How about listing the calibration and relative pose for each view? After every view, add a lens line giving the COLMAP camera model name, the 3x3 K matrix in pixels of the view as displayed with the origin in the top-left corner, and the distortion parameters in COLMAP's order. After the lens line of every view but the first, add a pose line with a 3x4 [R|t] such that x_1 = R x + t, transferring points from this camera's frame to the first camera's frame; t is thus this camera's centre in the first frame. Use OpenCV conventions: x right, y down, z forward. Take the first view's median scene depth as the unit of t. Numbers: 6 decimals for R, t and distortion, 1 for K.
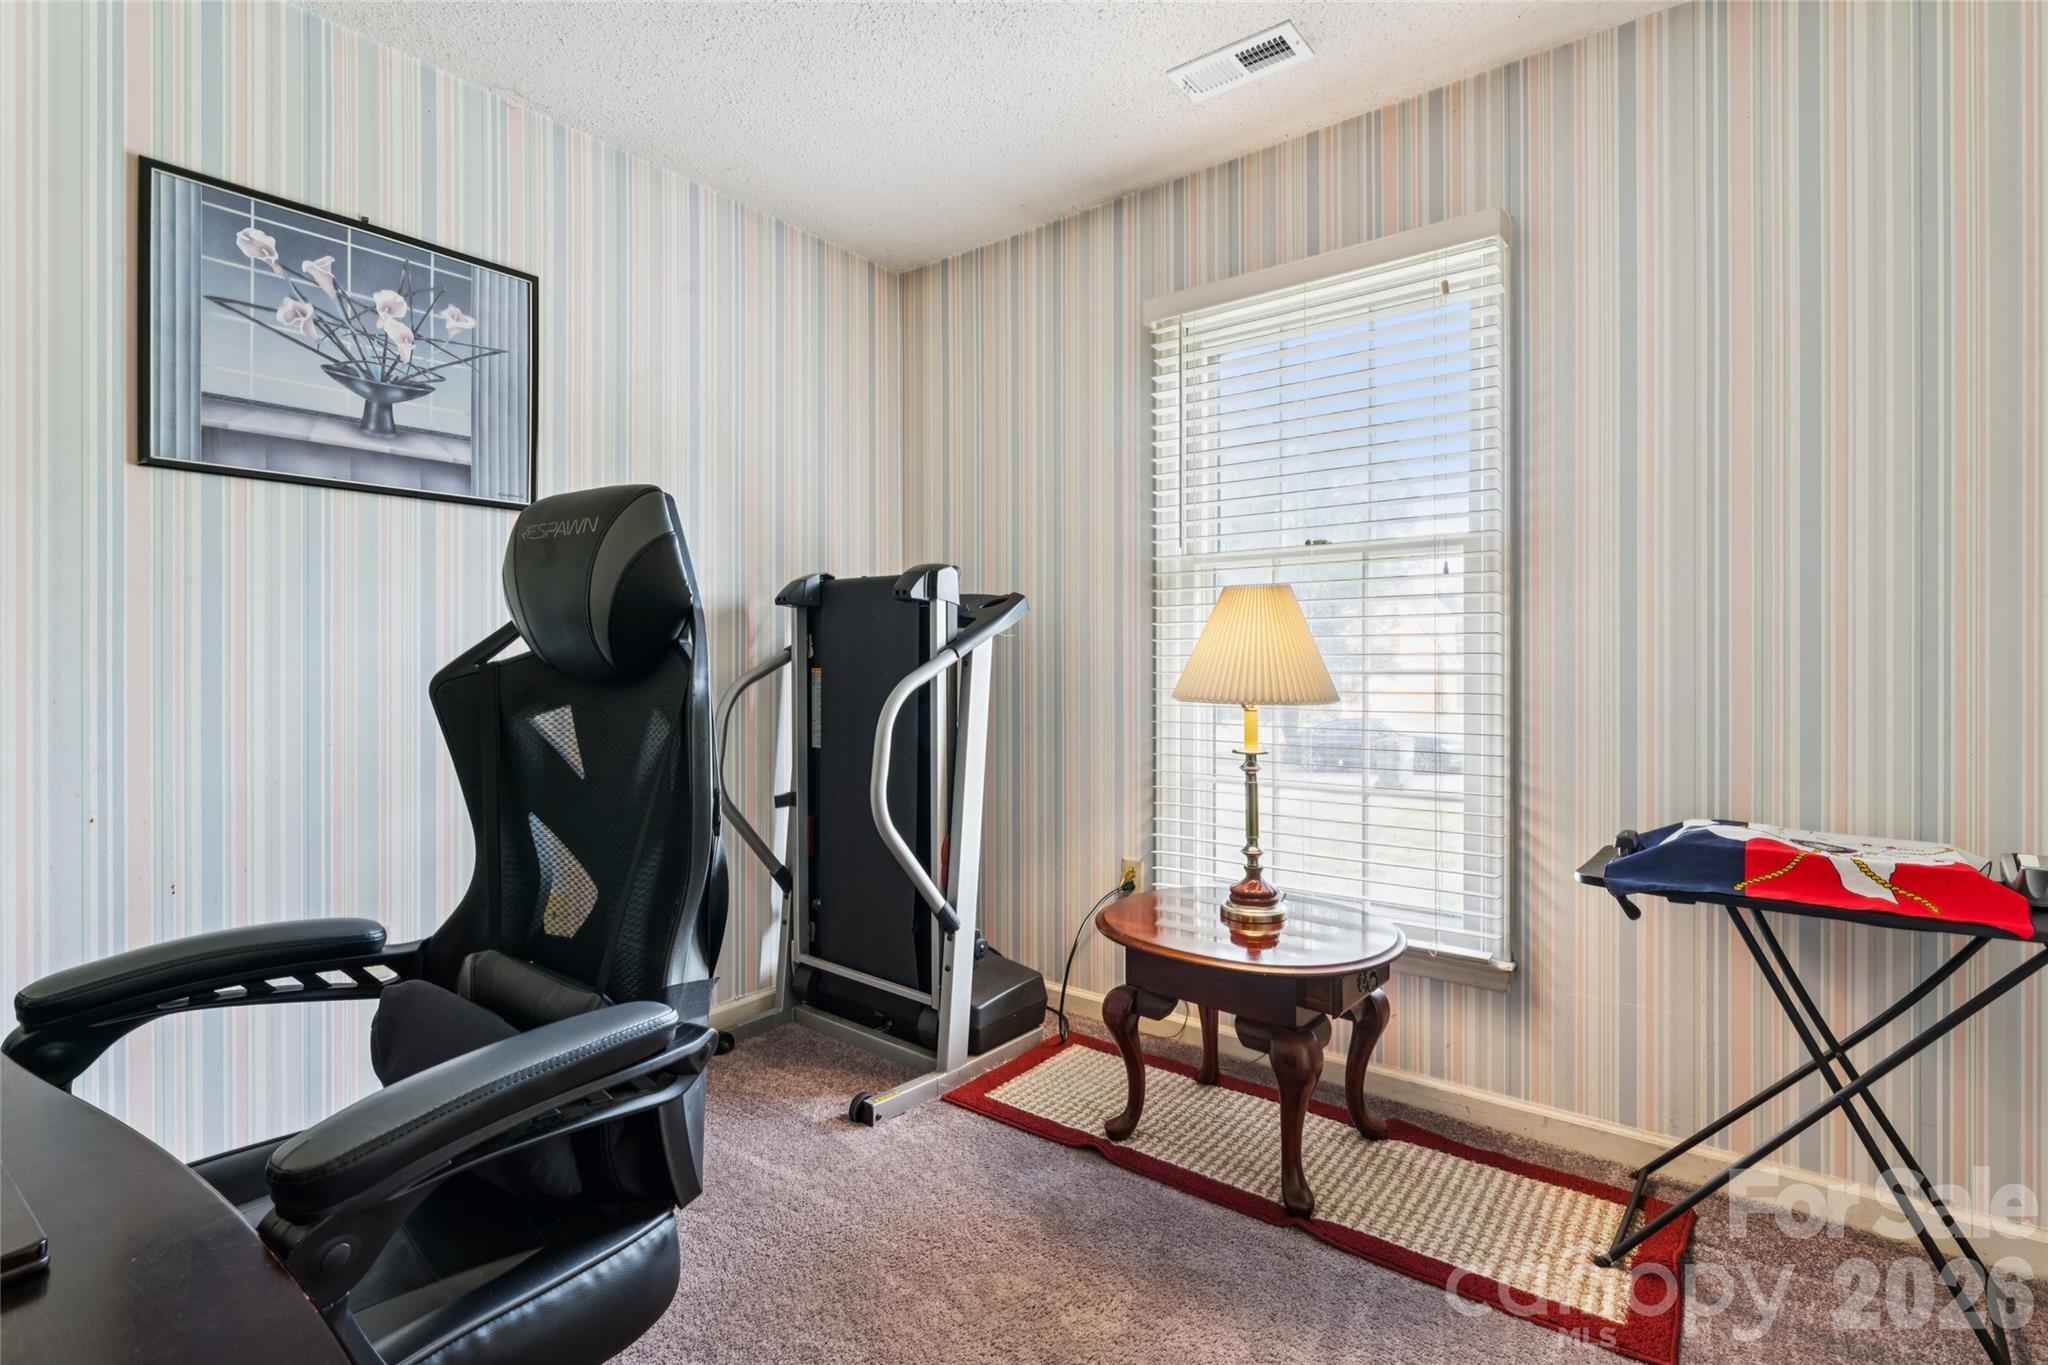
lens RADIAL K [[975.8, 0, 1016.5], [0, 975.8, 658.8], [0, 0, 1]] dist [0.002219, 0.000494]
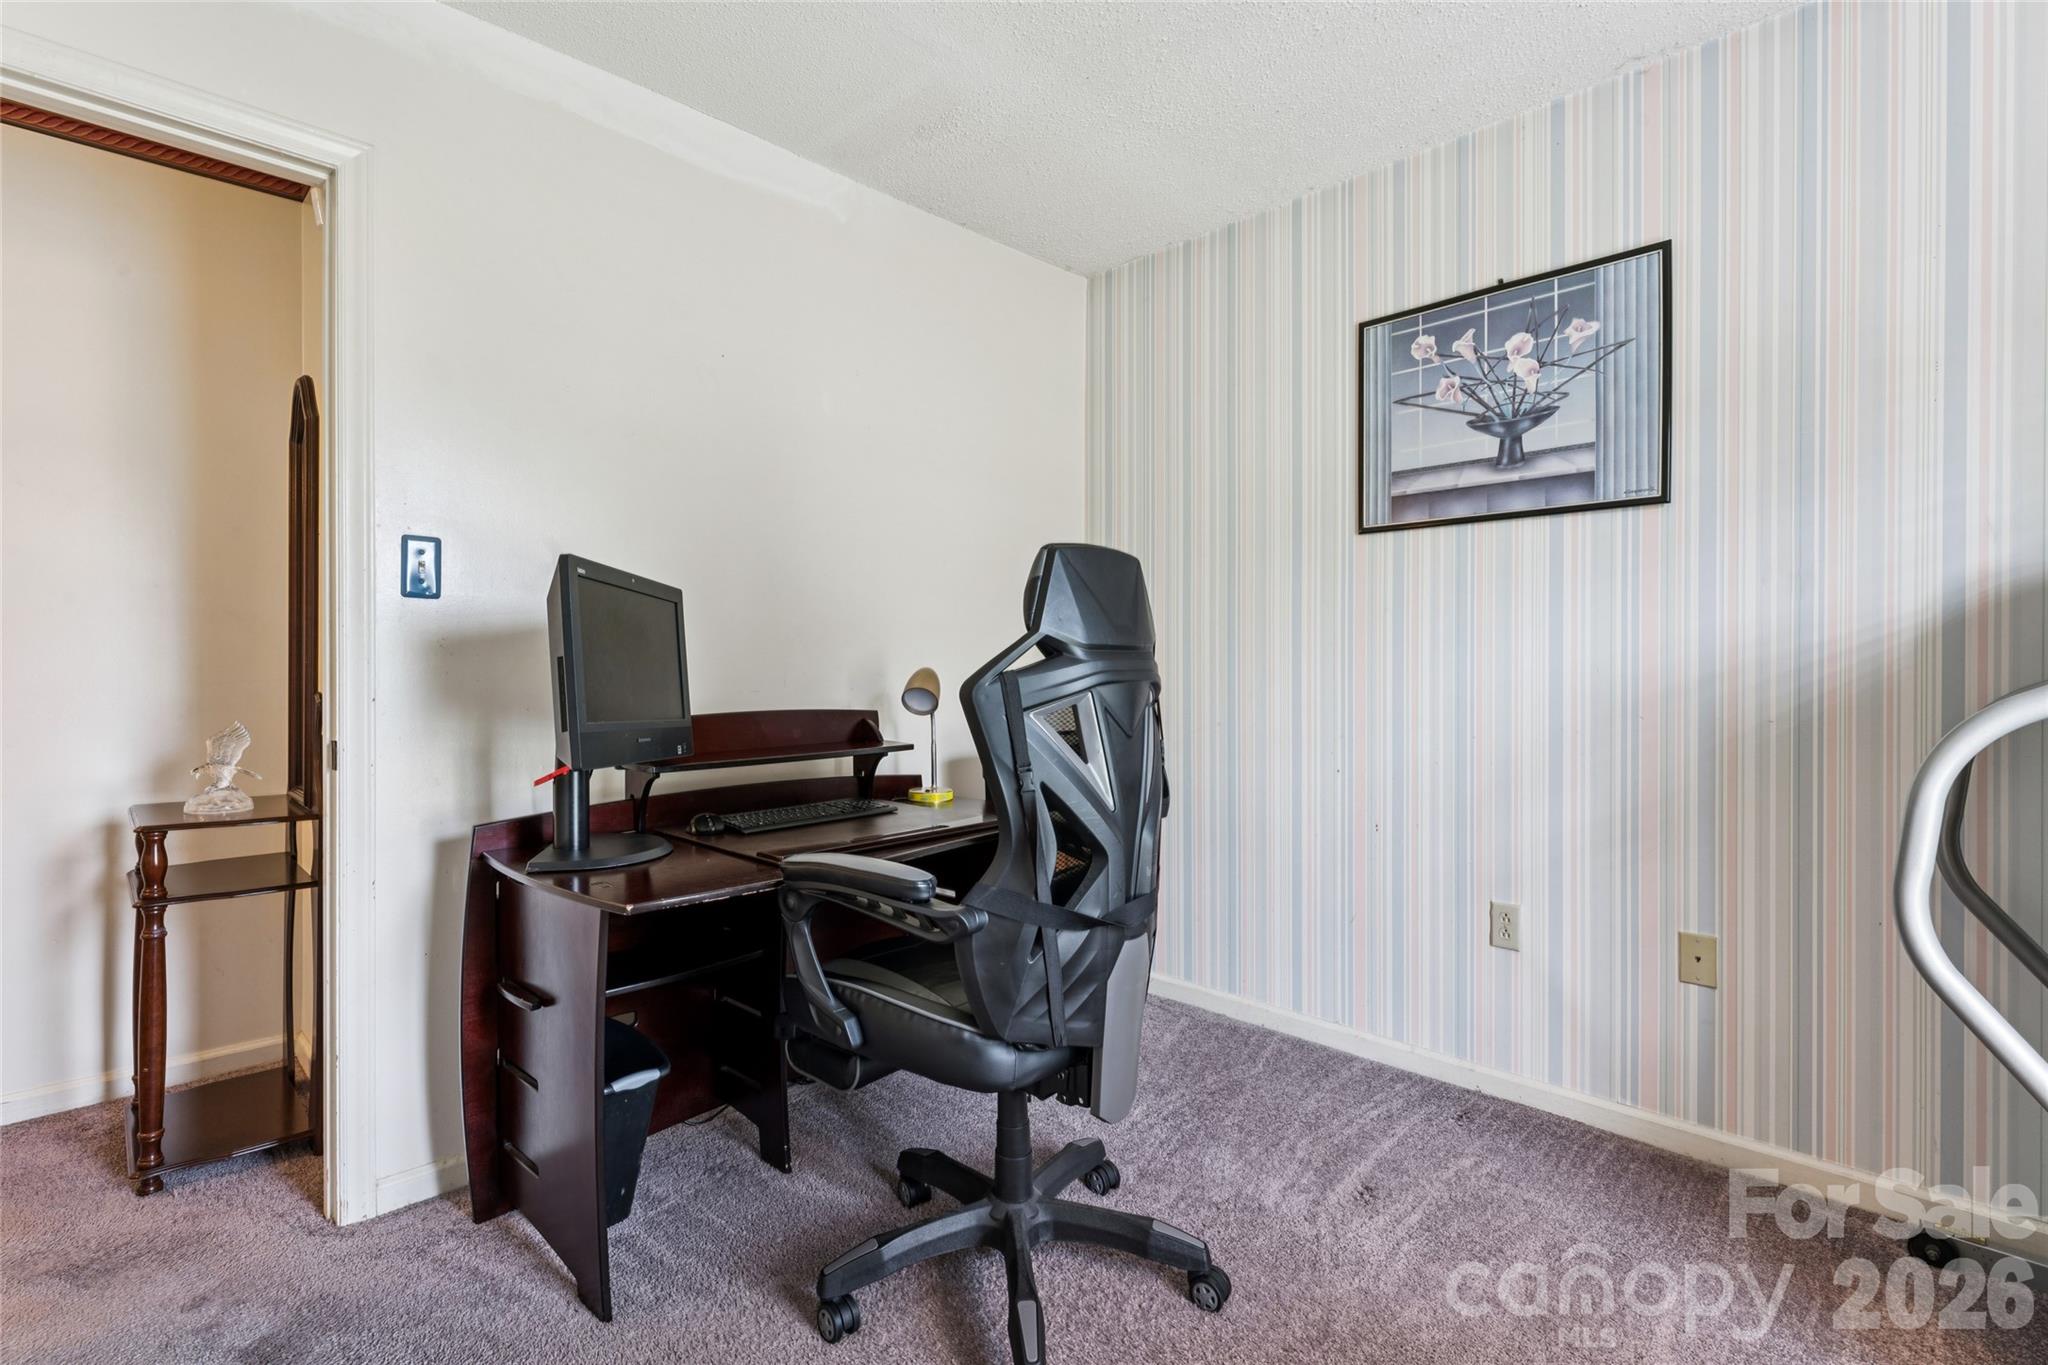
lens RADIAL K [[975.8, 0, 1016.5], [0, 975.8, 658.8], [0, 0, 1]] dist [0.002219, 0.000494]
pose [[-0.133512, -0.003200, -0.991042, 0.540354], [0.005063, 0.999980, -0.003911, -0.006358], [0.991034, -0.005540, -0.133493, 0.589905]]
